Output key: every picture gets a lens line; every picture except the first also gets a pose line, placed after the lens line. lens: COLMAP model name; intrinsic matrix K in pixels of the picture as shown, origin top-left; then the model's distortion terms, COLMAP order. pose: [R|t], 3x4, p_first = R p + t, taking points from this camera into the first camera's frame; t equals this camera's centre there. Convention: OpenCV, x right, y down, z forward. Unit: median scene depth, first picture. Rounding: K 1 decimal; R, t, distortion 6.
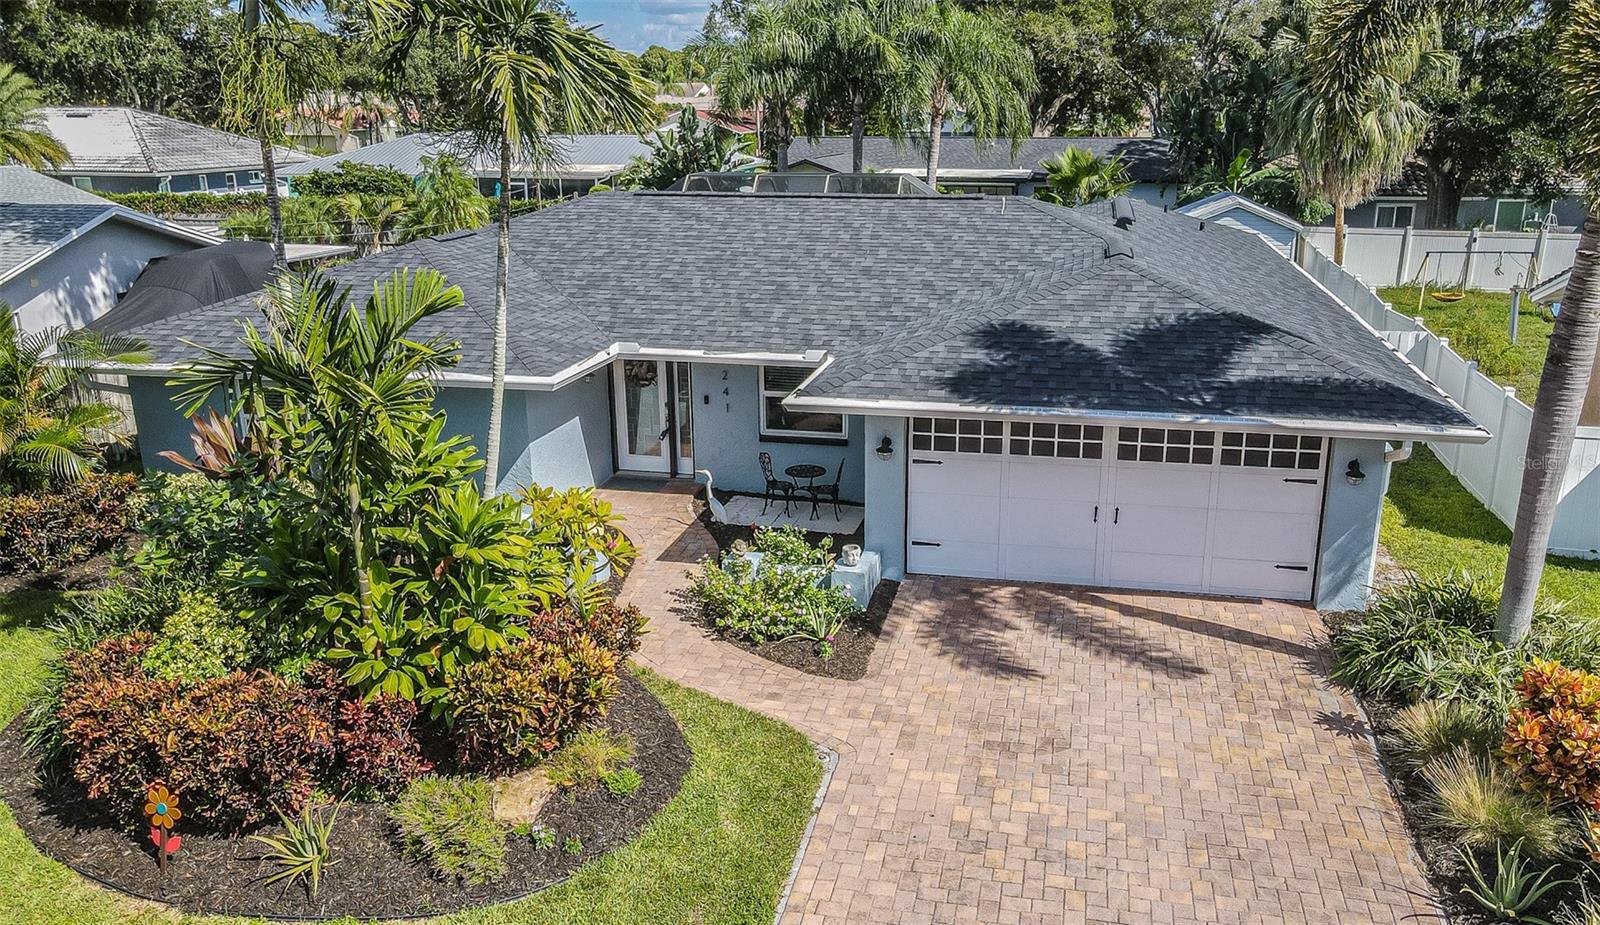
lens RADIAL K [[1230.3, 0, 848.5], [0, 1230.3, 463.9], [0, 0, 1]] dist [-0.022395, 0.073301]
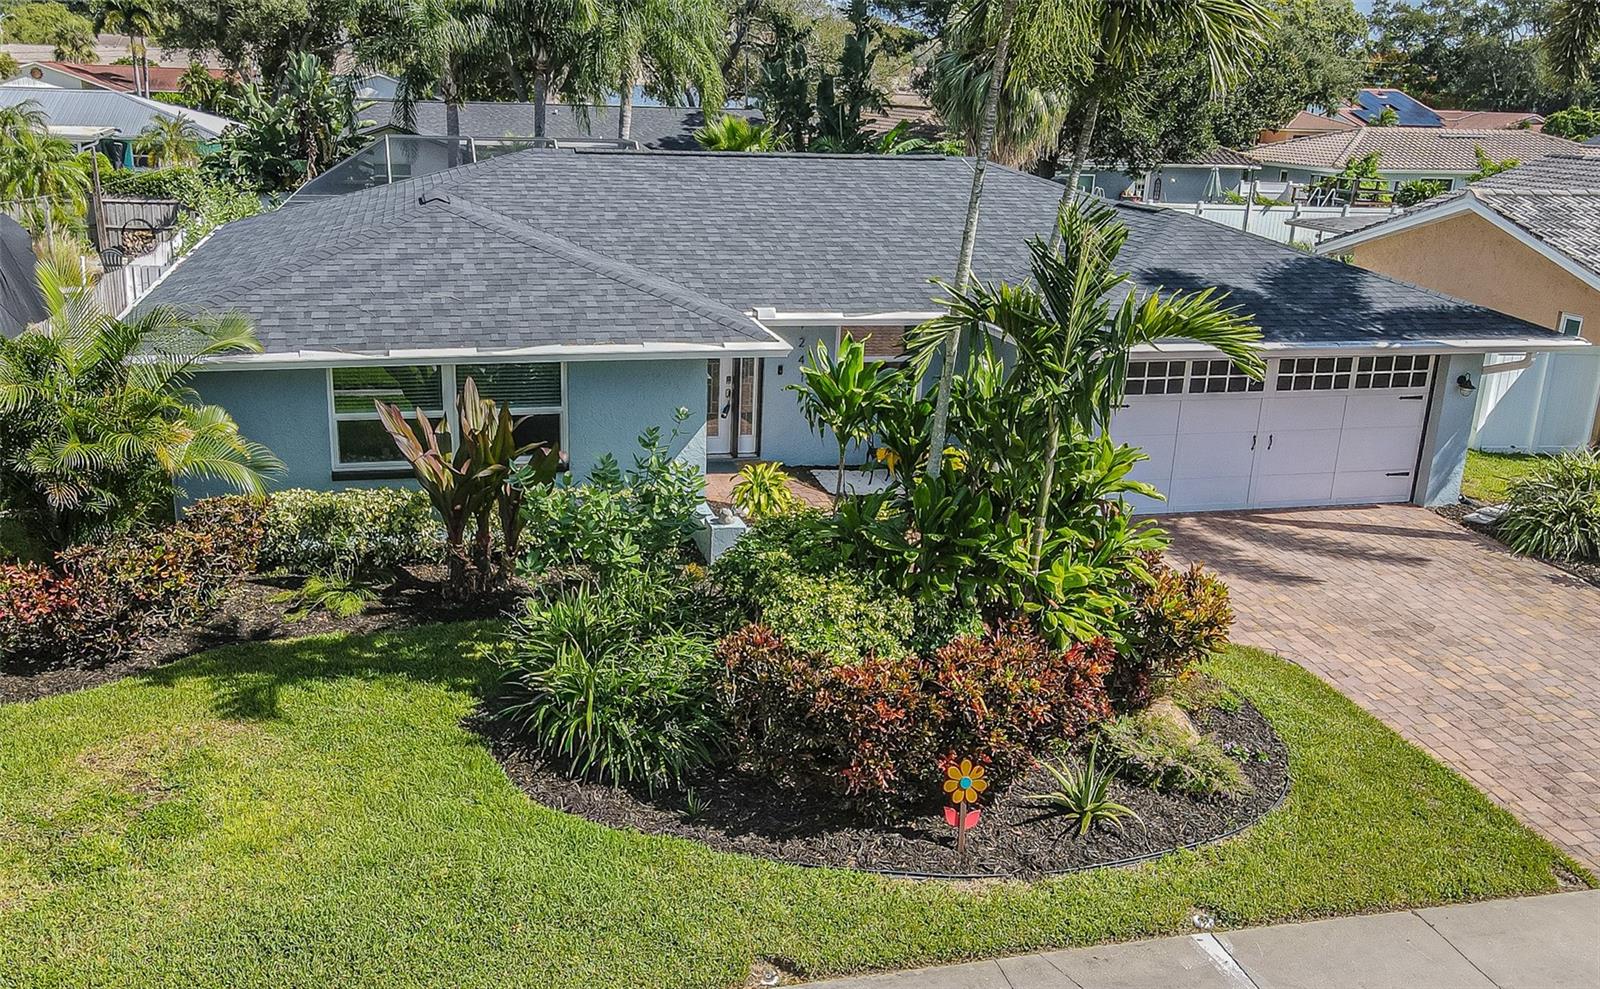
lens RADIAL K [[1356.3, 0, 762.6], [0, 1356.3, 496.2], [0, 0, 1]] dist [0.005881, 0.011729]
pose [[0.906866, -0.093914, 0.410820, -0.704042], [0.087402, 0.995570, 0.034654, 0.008393], [-0.412255, 0.004480, 0.911057, 0.078232]]
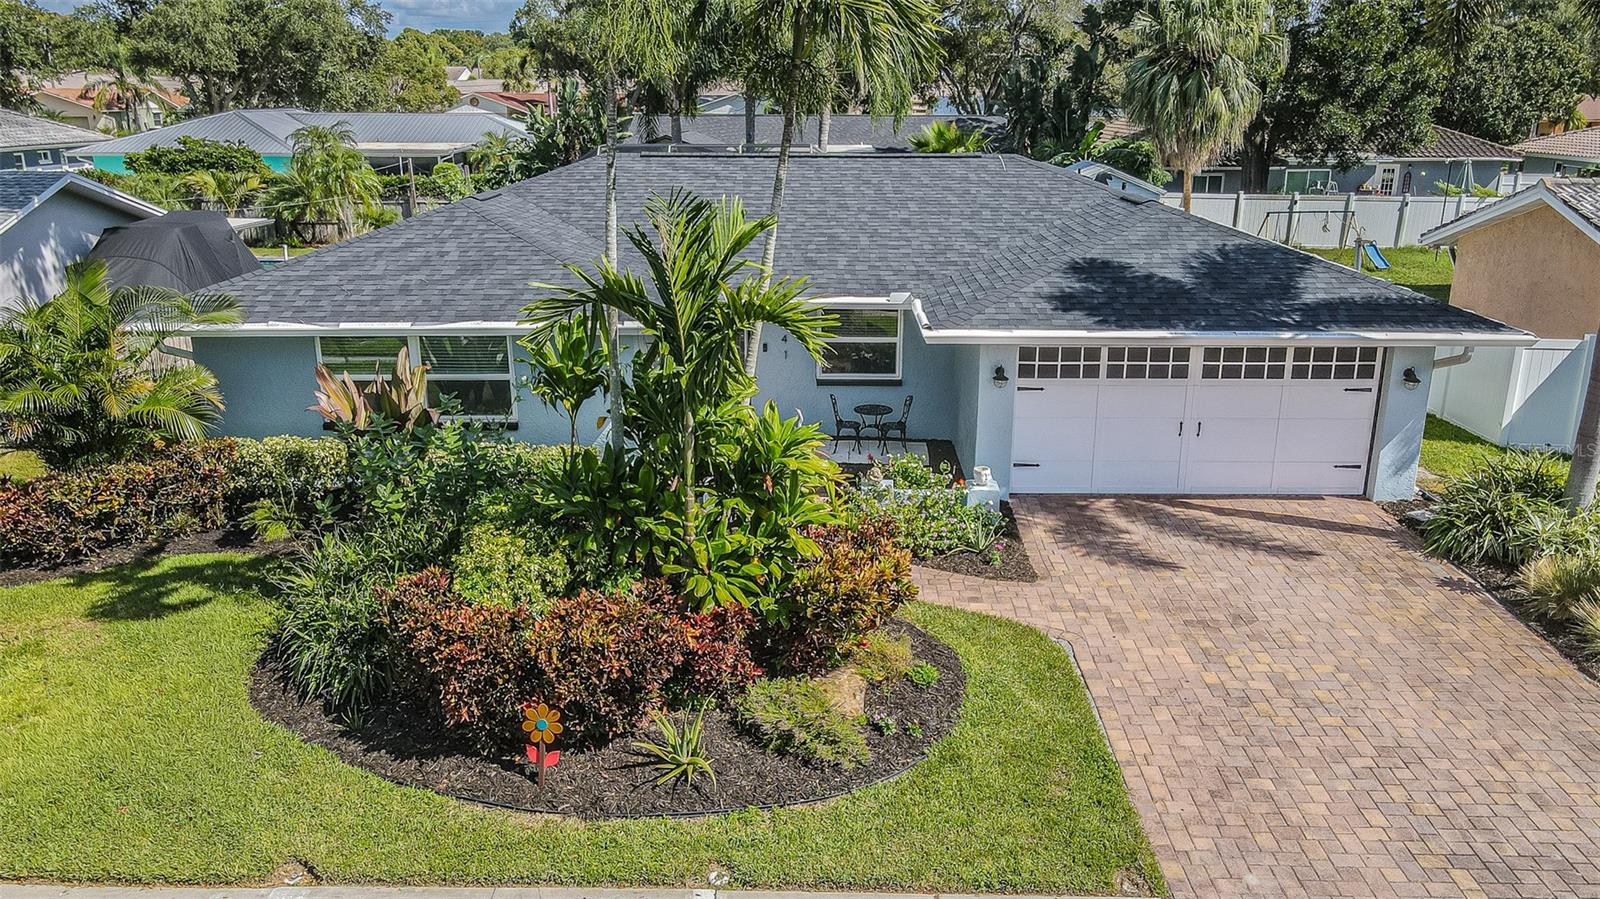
lens RADIAL K [[1193.9, 0, 826.0], [0, 1193.9, 450.5], [0, 0, 1]] dist [0.006668, 0.011799]
pose [[0.982756, -0.049389, 0.178190, -0.313359], [0.048256, 0.998778, 0.010690, 0.033685], [-0.178500, -0.001907, 0.983938, -0.012227]]
